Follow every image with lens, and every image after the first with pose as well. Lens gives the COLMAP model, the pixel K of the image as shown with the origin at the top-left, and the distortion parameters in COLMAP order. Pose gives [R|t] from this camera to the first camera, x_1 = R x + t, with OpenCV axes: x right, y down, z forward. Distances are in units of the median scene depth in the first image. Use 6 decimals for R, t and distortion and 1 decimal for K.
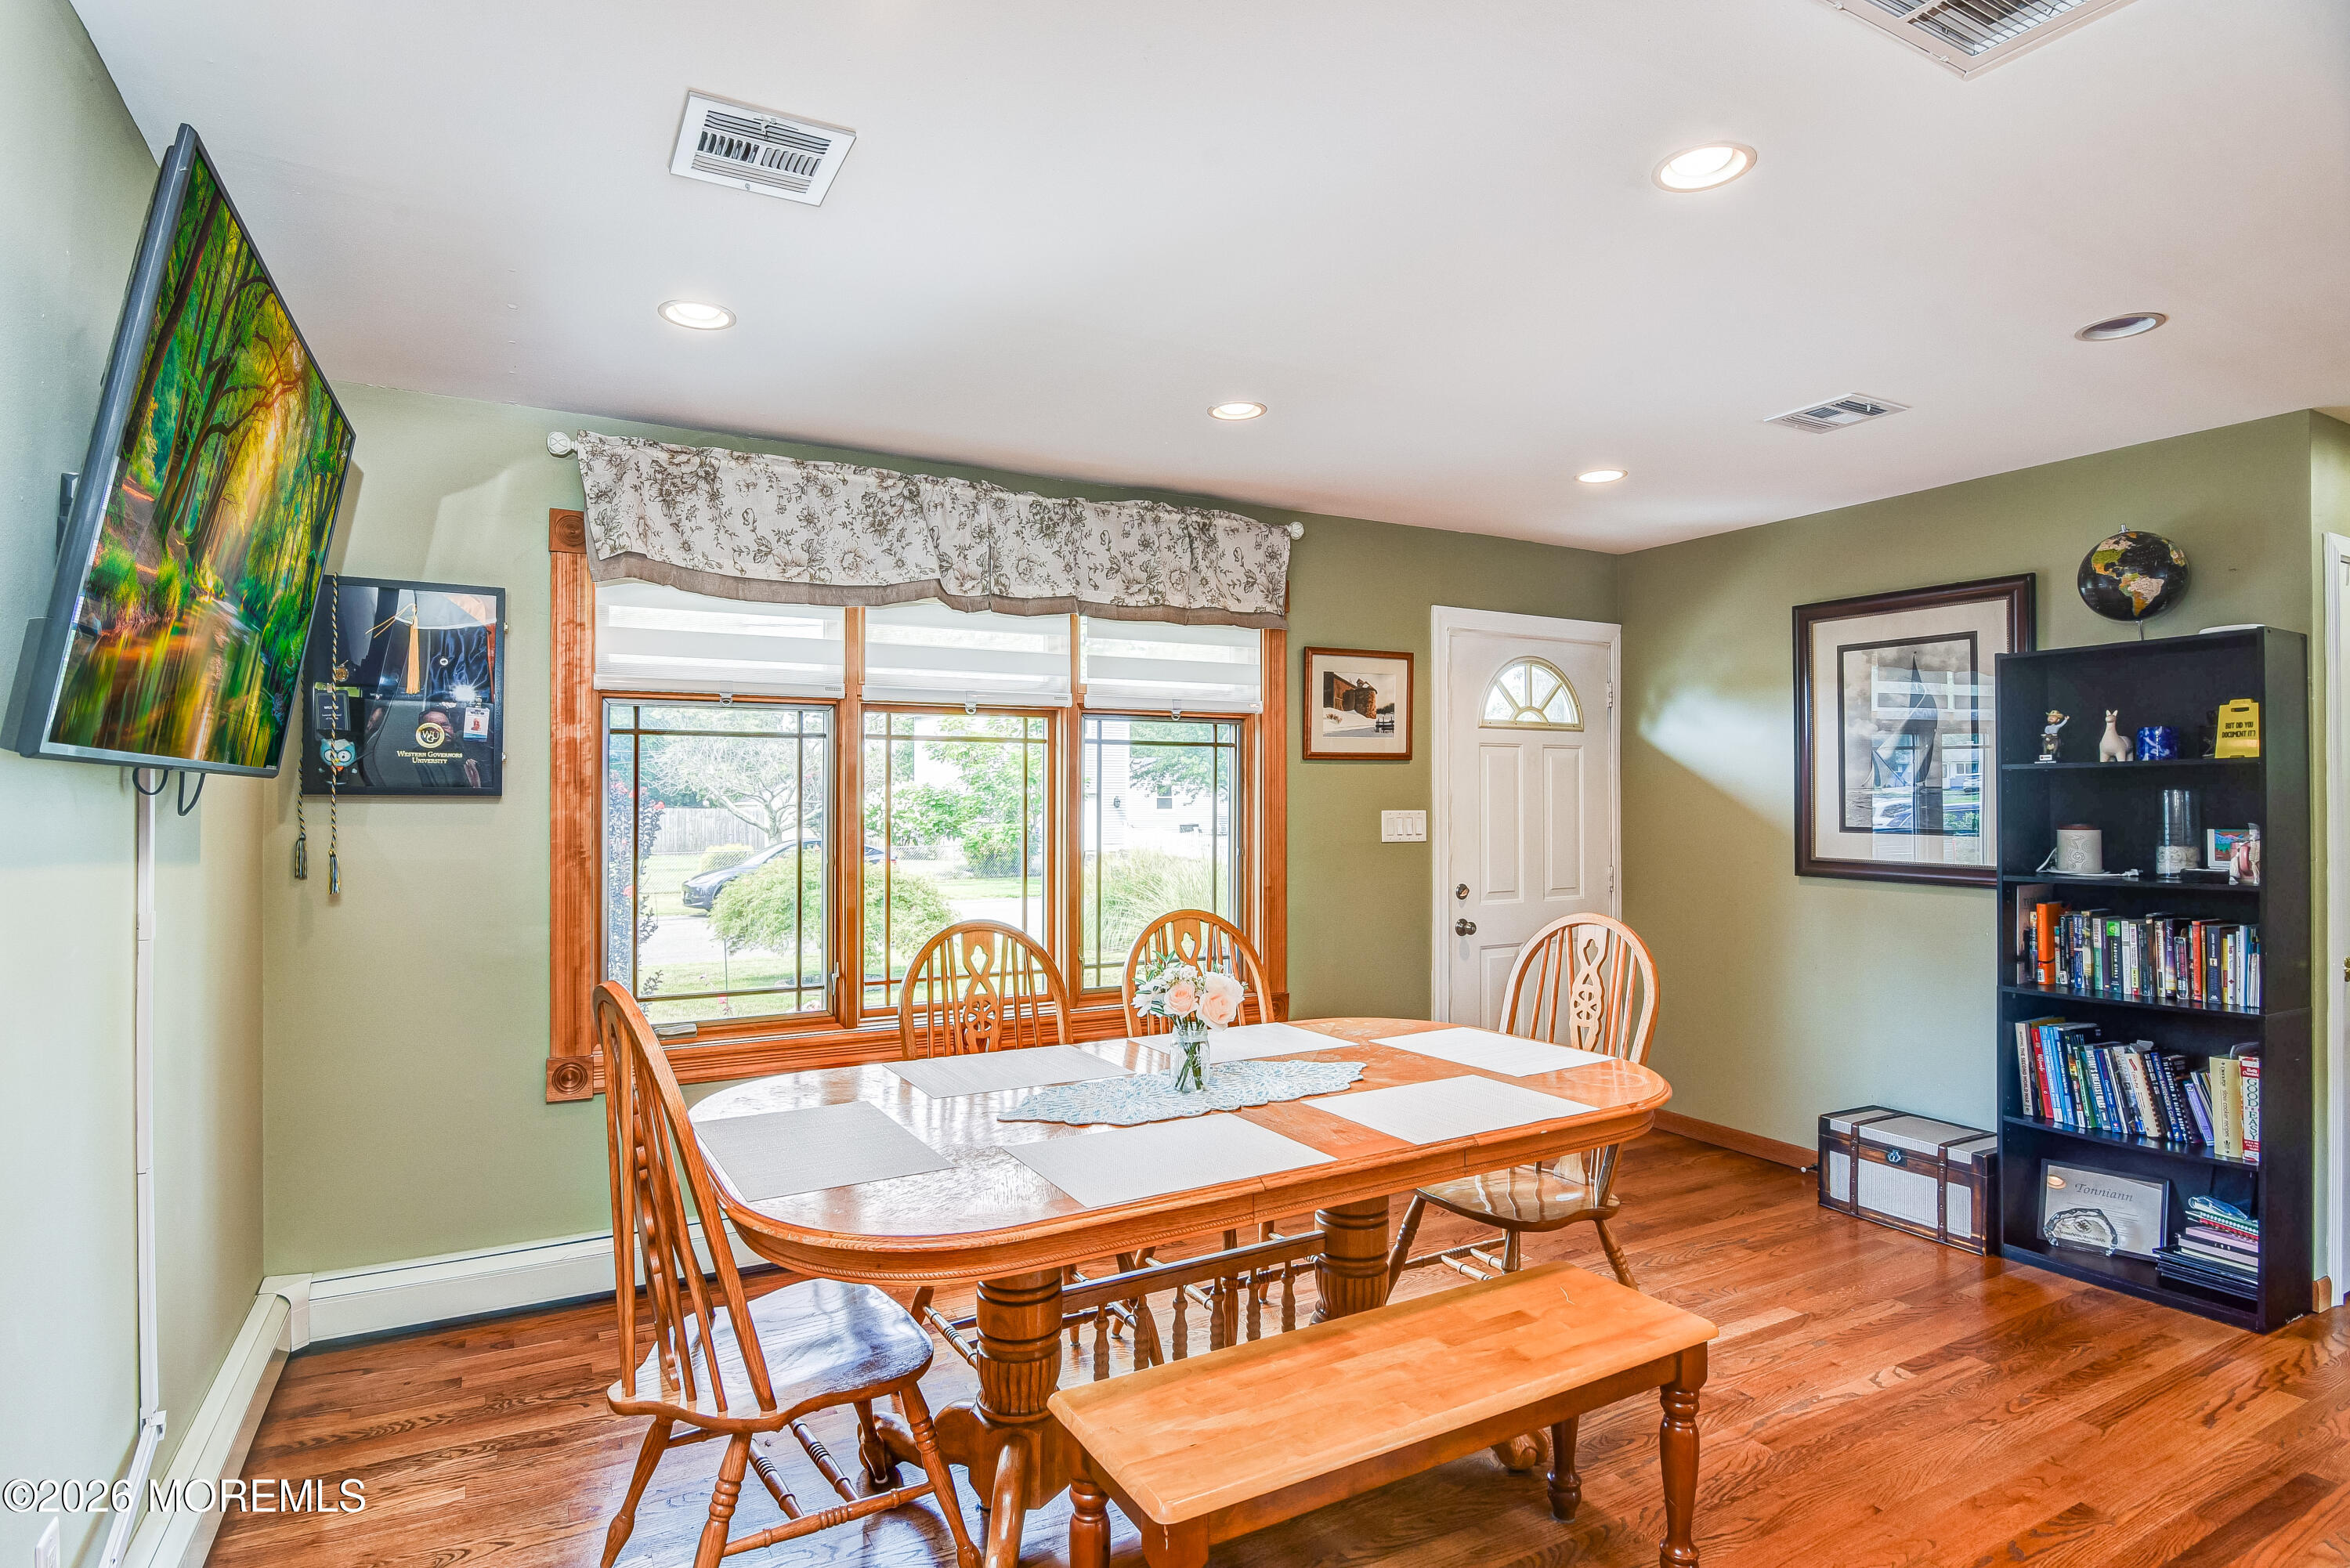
lens RADIAL K [[1196.7, 0, 1137.2], [0, 1196.7, 785.5], [0, 0, 1]] dist [-0.016098, -0.002056]
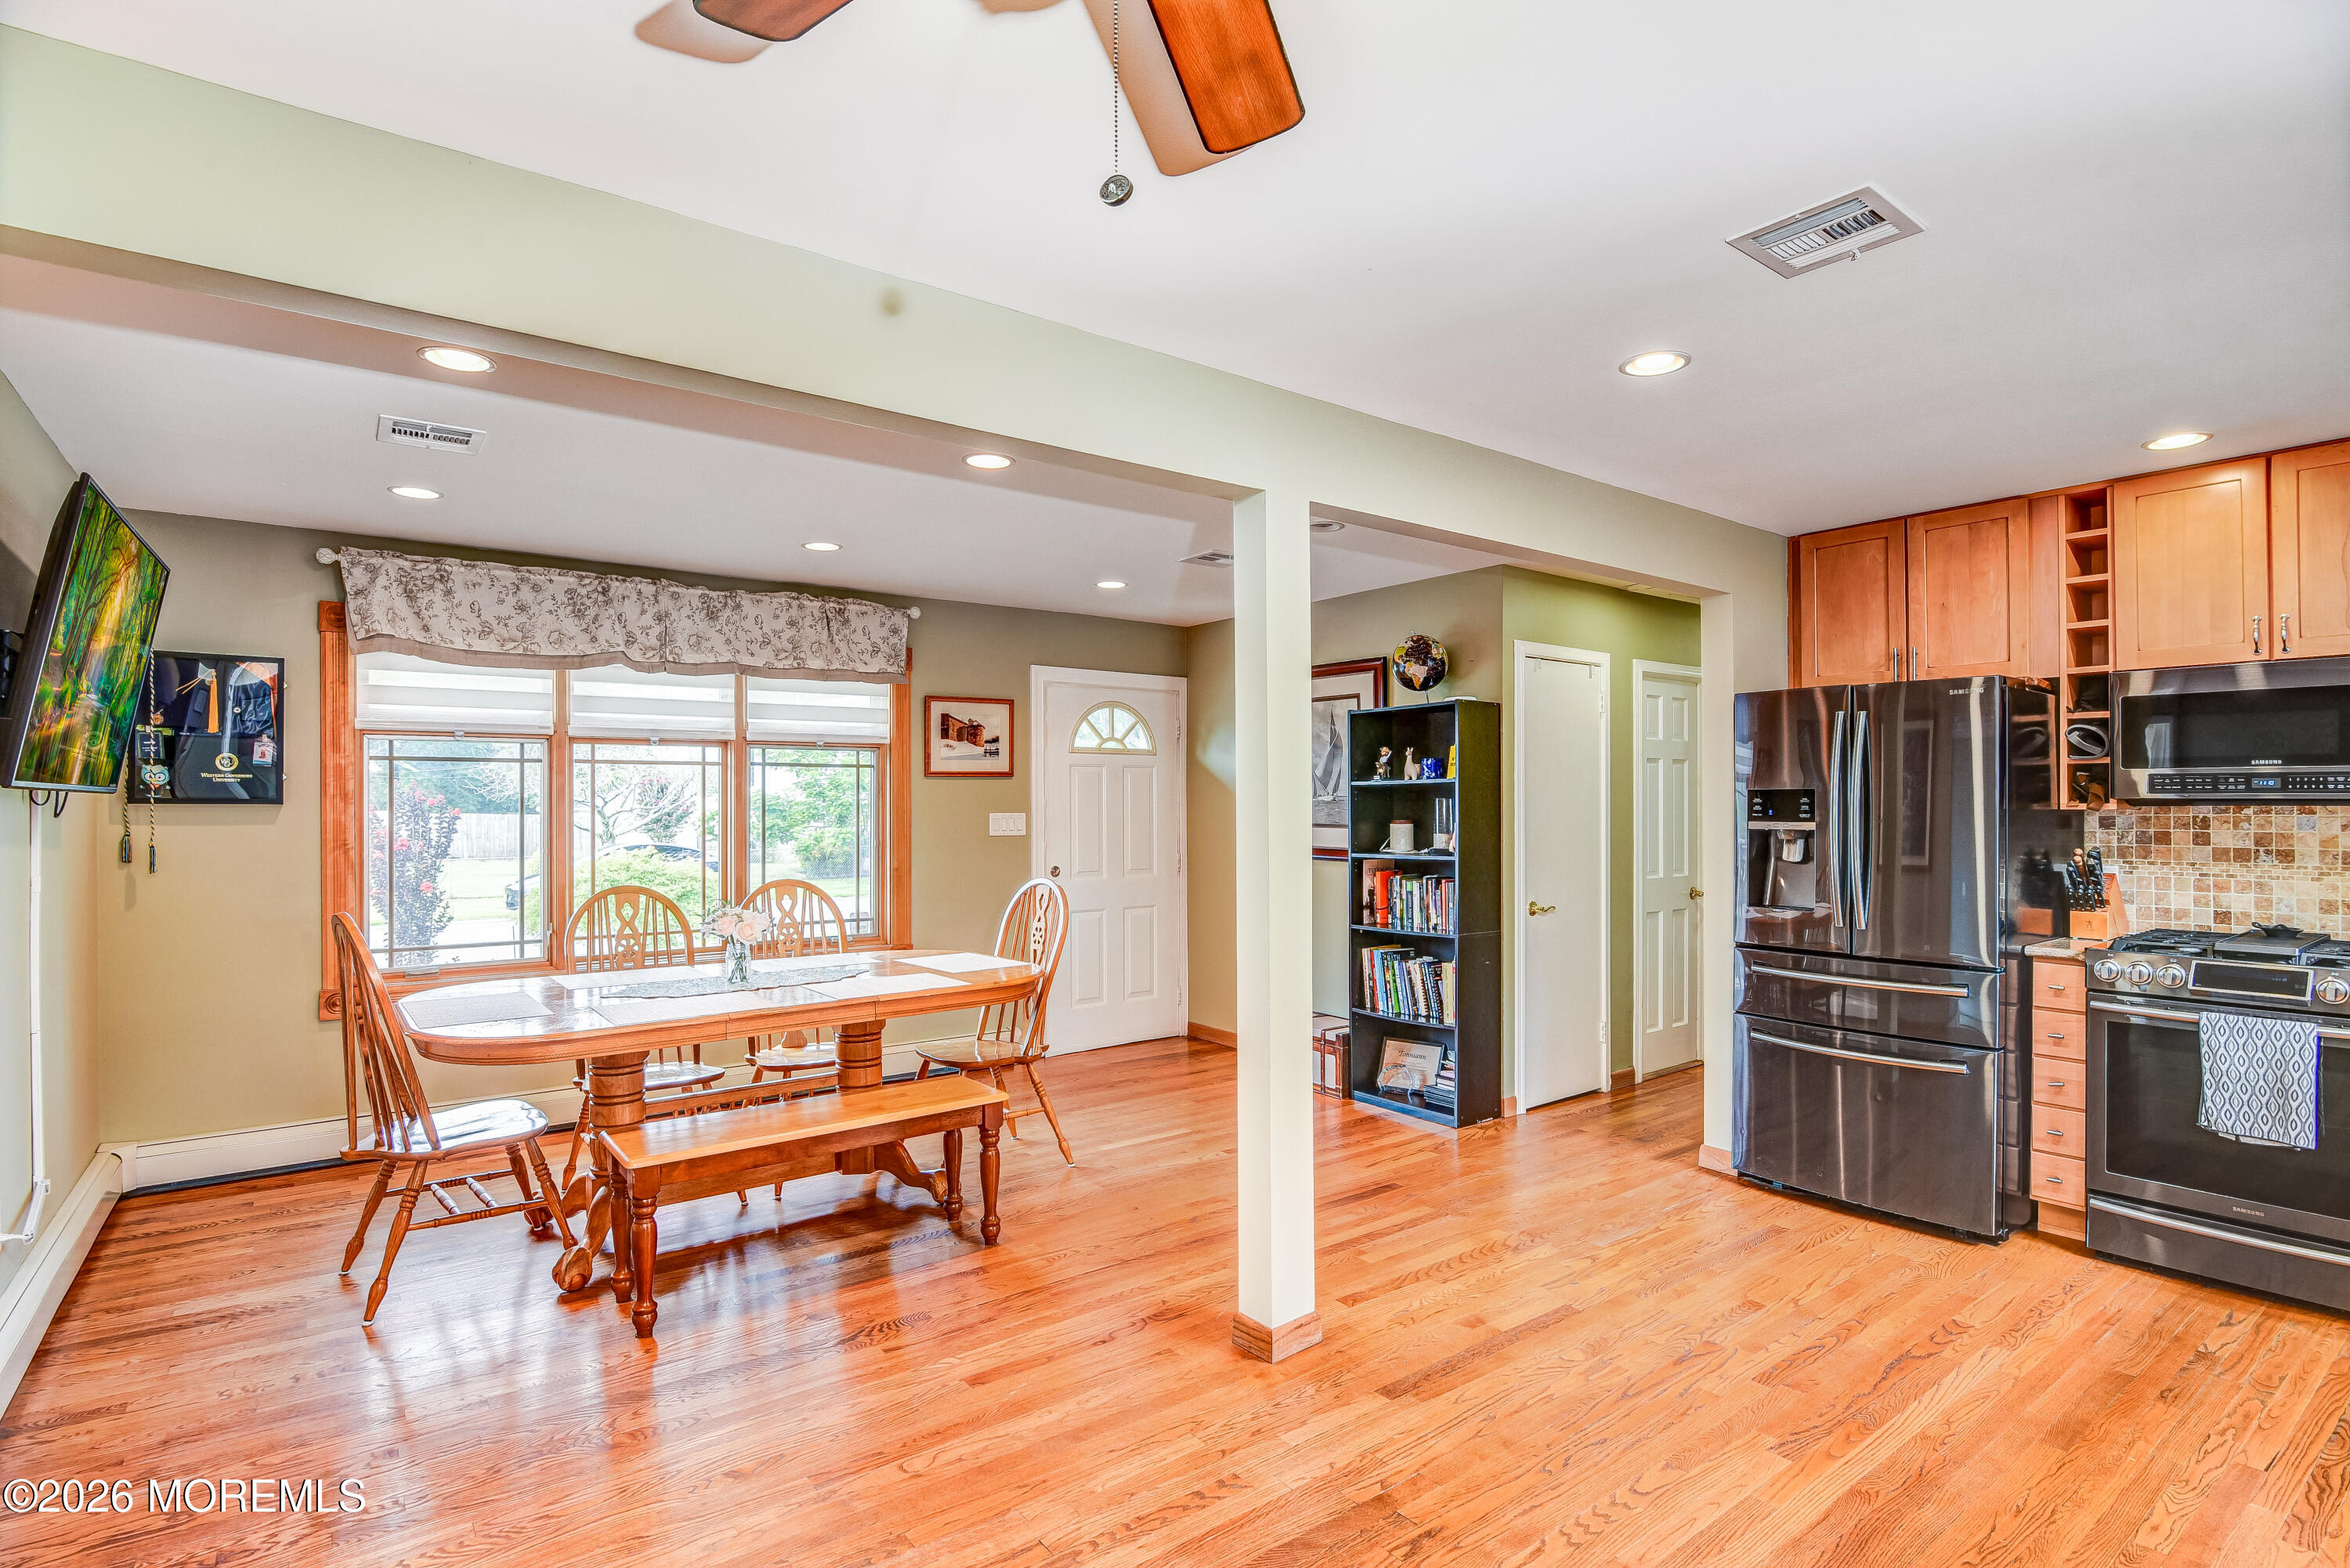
lens RADIAL K [[1146.1, 0, 1185.8], [0, 1146.1, 801.7], [0, 0, 1]] dist [-0.018279, -0.000924]
pose [[0.987033, -0.001783, 0.160510, 0.262401], [0.000265, 0.999955, 0.009482, -0.005972], [-0.160520, -0.009317, 0.986989, -0.425037]]
